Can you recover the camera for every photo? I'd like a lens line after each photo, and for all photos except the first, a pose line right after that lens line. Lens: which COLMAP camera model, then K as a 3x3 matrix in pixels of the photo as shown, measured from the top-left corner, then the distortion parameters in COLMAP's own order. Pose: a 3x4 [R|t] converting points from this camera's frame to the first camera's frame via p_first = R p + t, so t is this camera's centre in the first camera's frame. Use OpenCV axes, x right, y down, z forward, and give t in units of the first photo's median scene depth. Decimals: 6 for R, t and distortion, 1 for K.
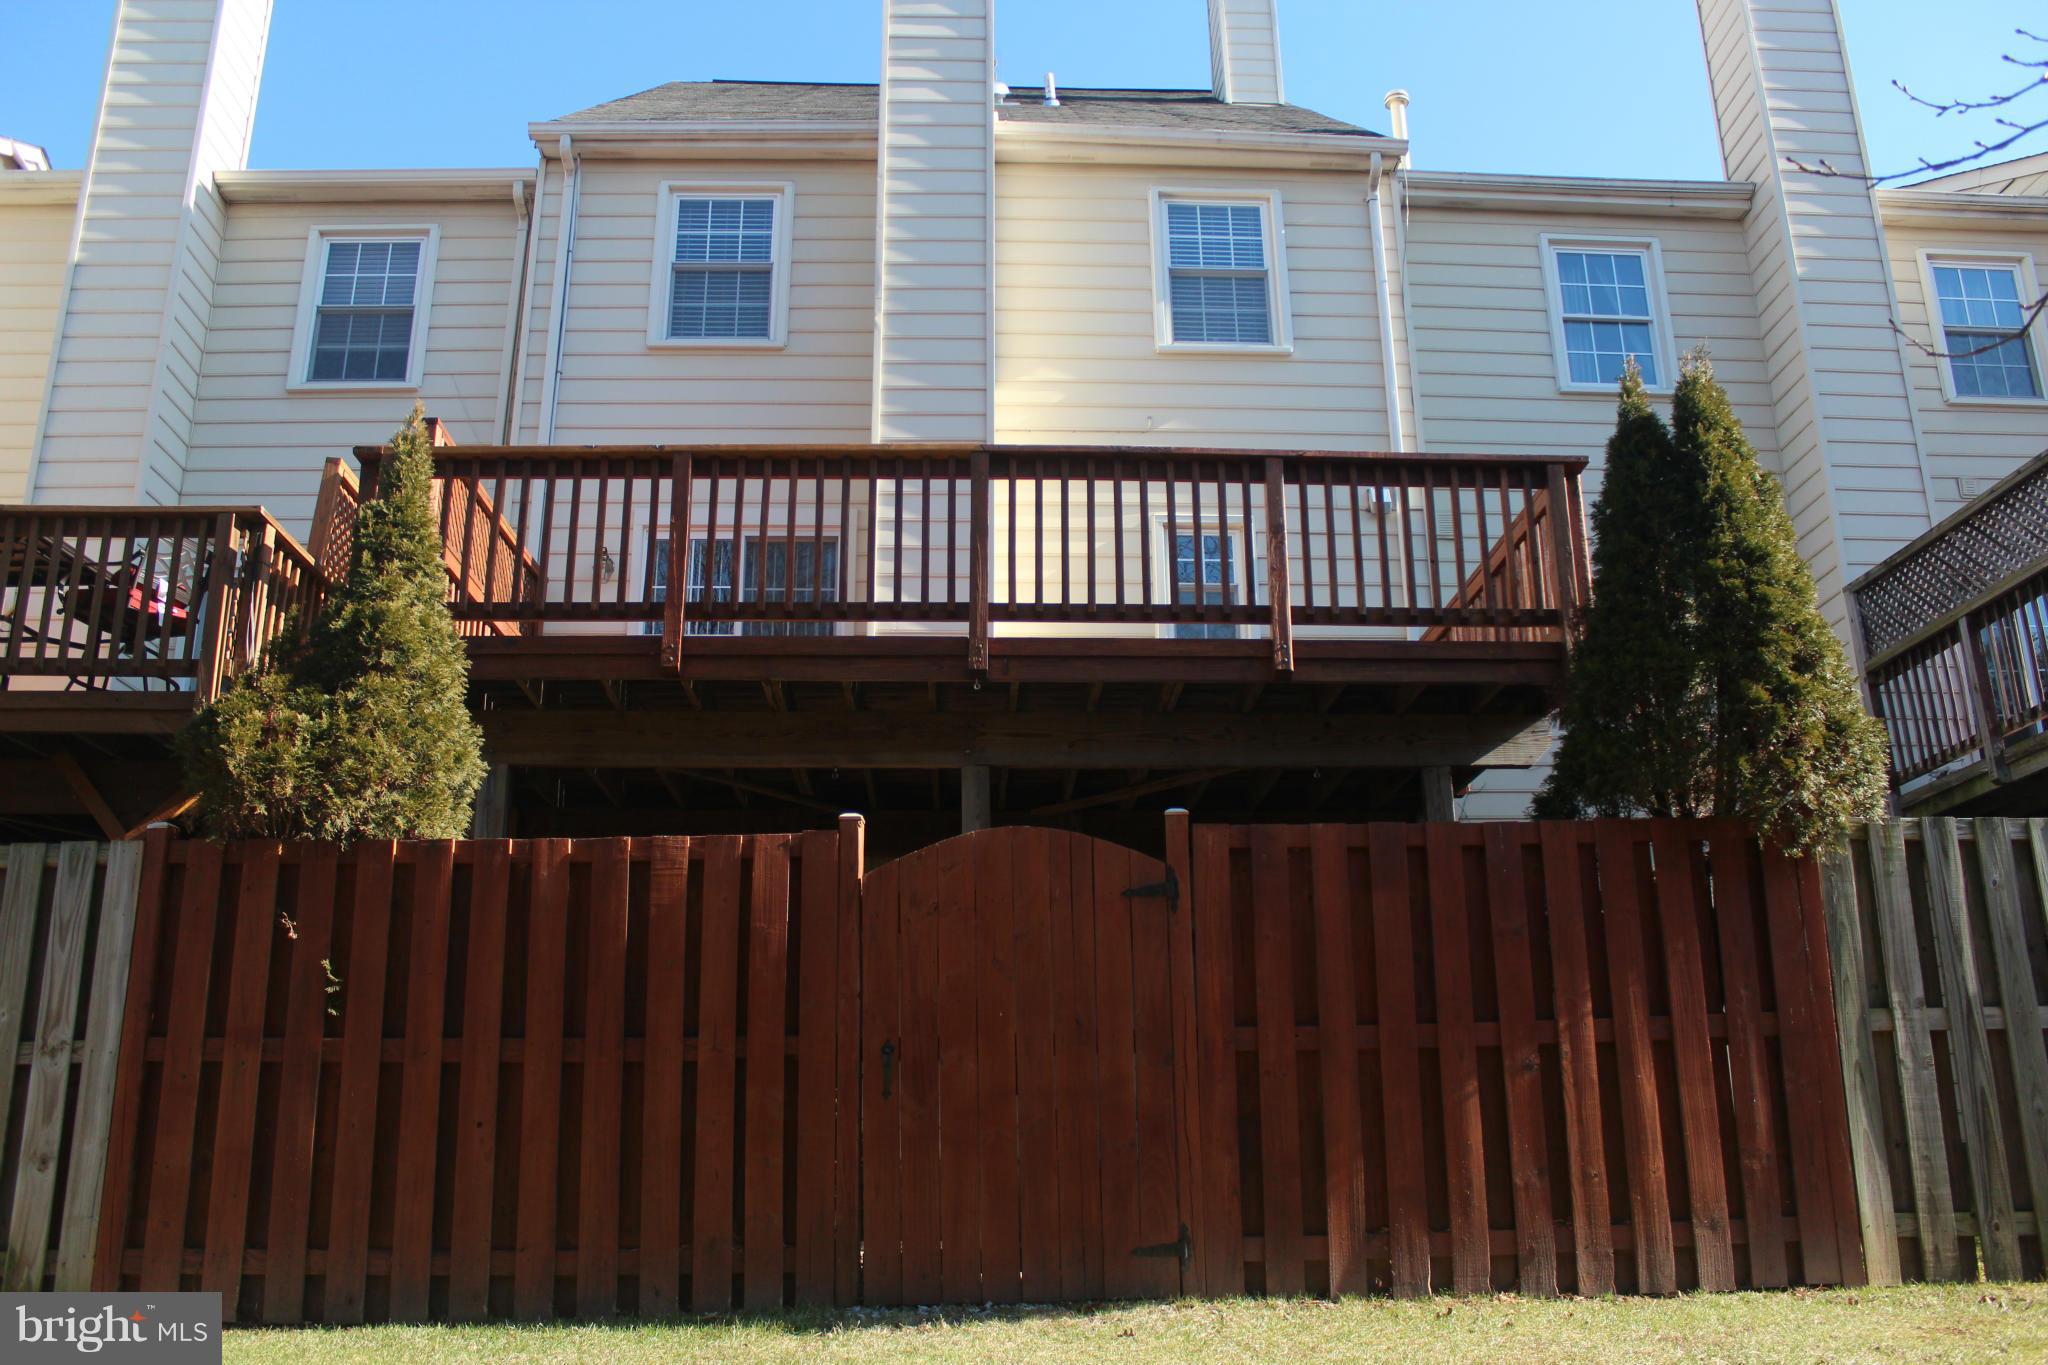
lens RADIAL K [[1619.5, 0, 1024.9], [0, 1619.5, 752.6], [0, 0, 1]] dist [-0.133150, 0.109489]
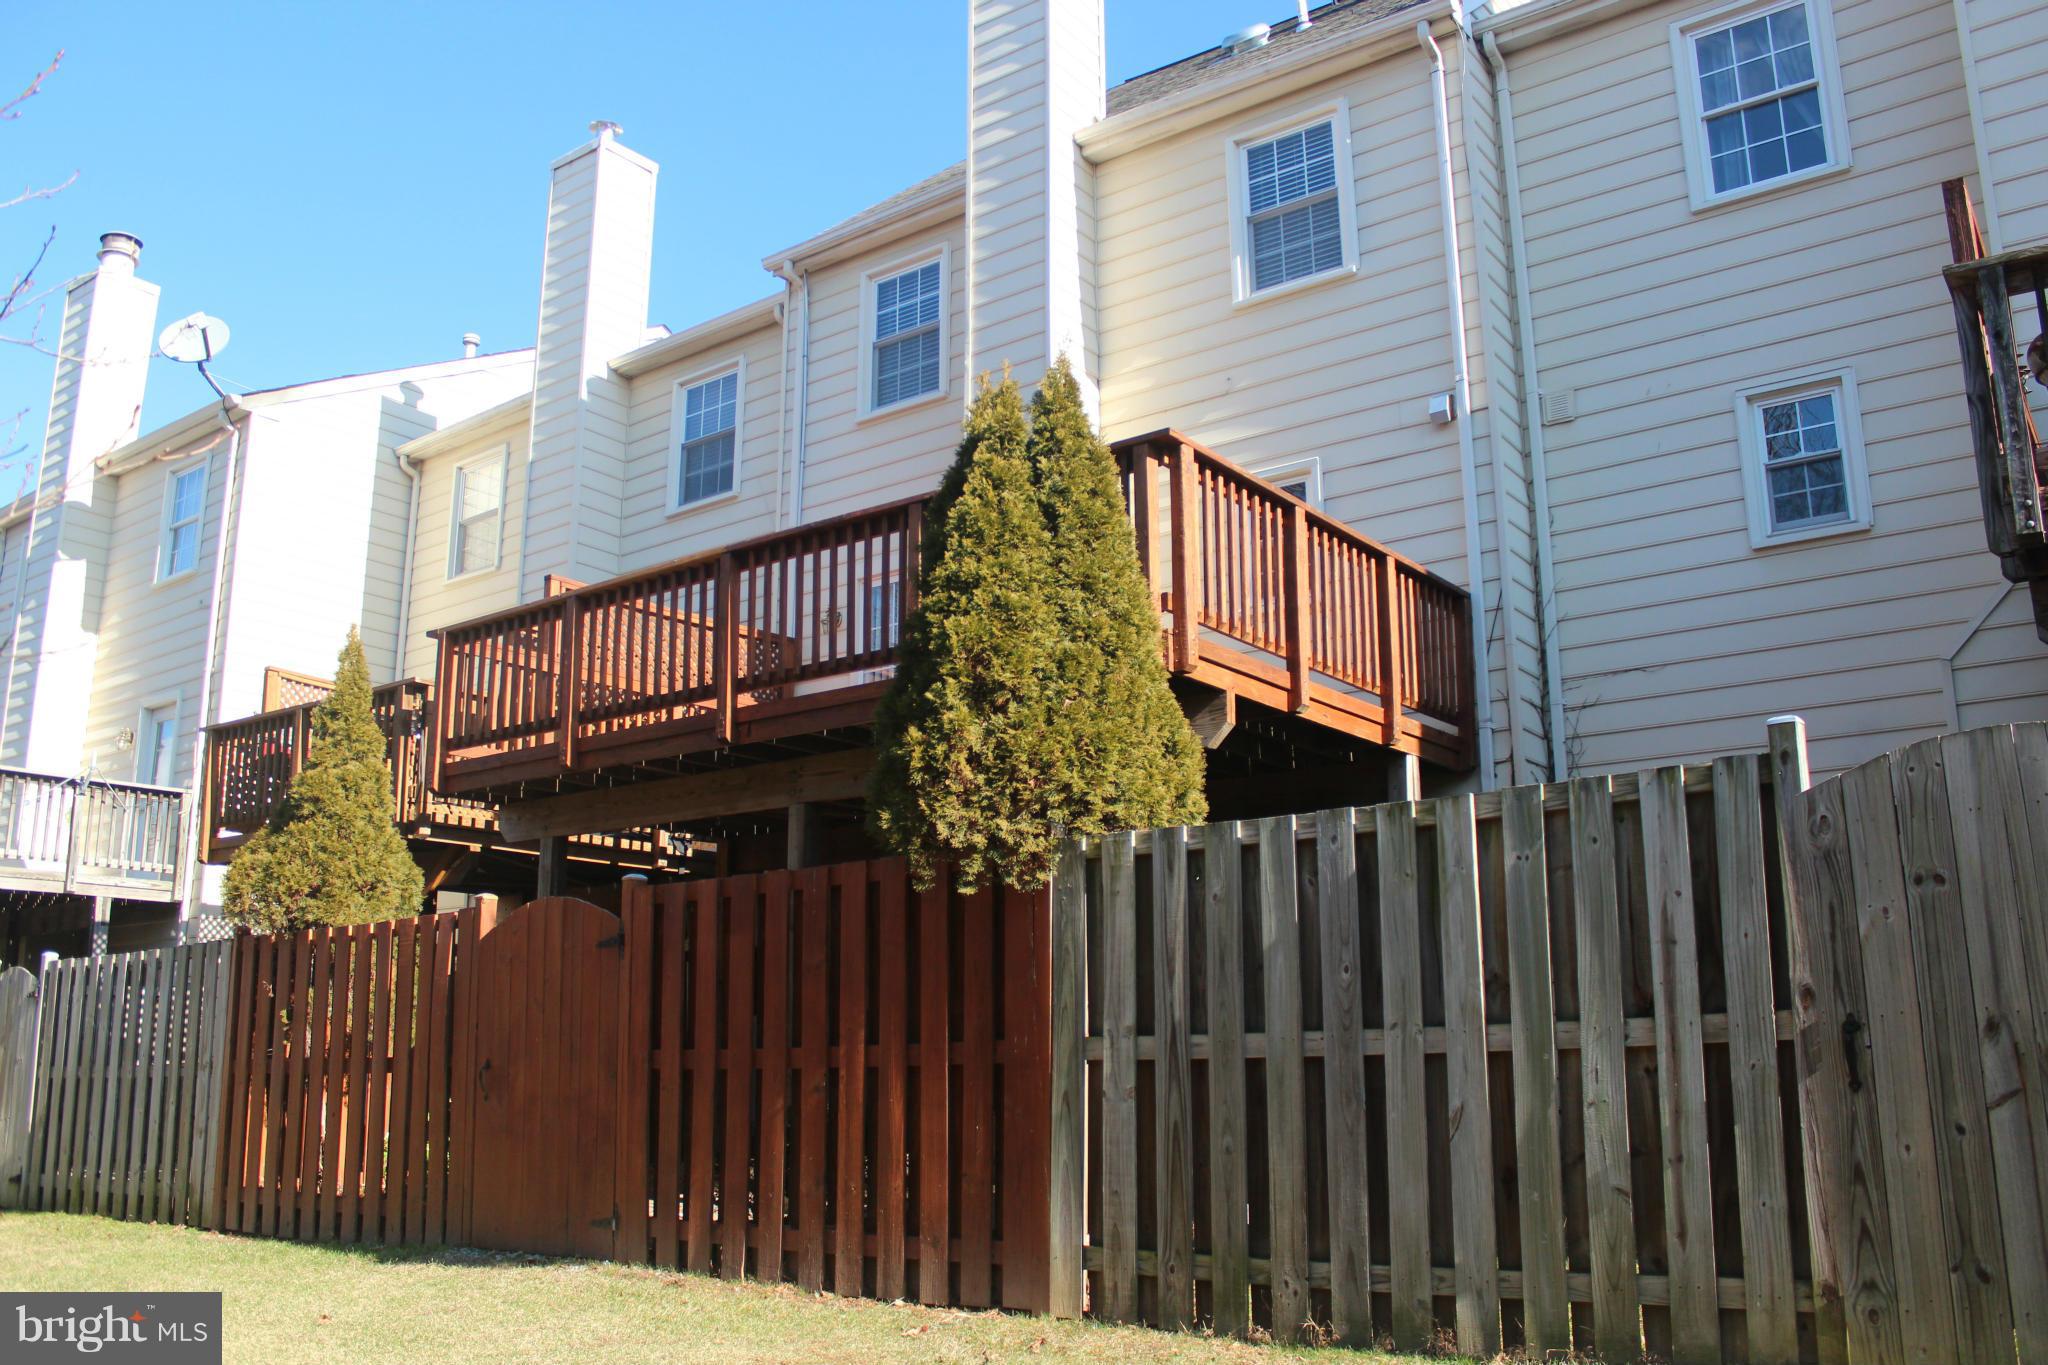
lens RADIAL K [[1715.2, 0, 1024.0], [0, 1715.2, 682.5], [0, 0, 1]] dist [-0.164199, 0.157367]
pose [[0.774125, -0.138657, -0.617660, 1.157438], [0.155061, 0.987526, -0.027347, -0.029013], [0.613747, -0.074605, 0.785970, 0.162658]]
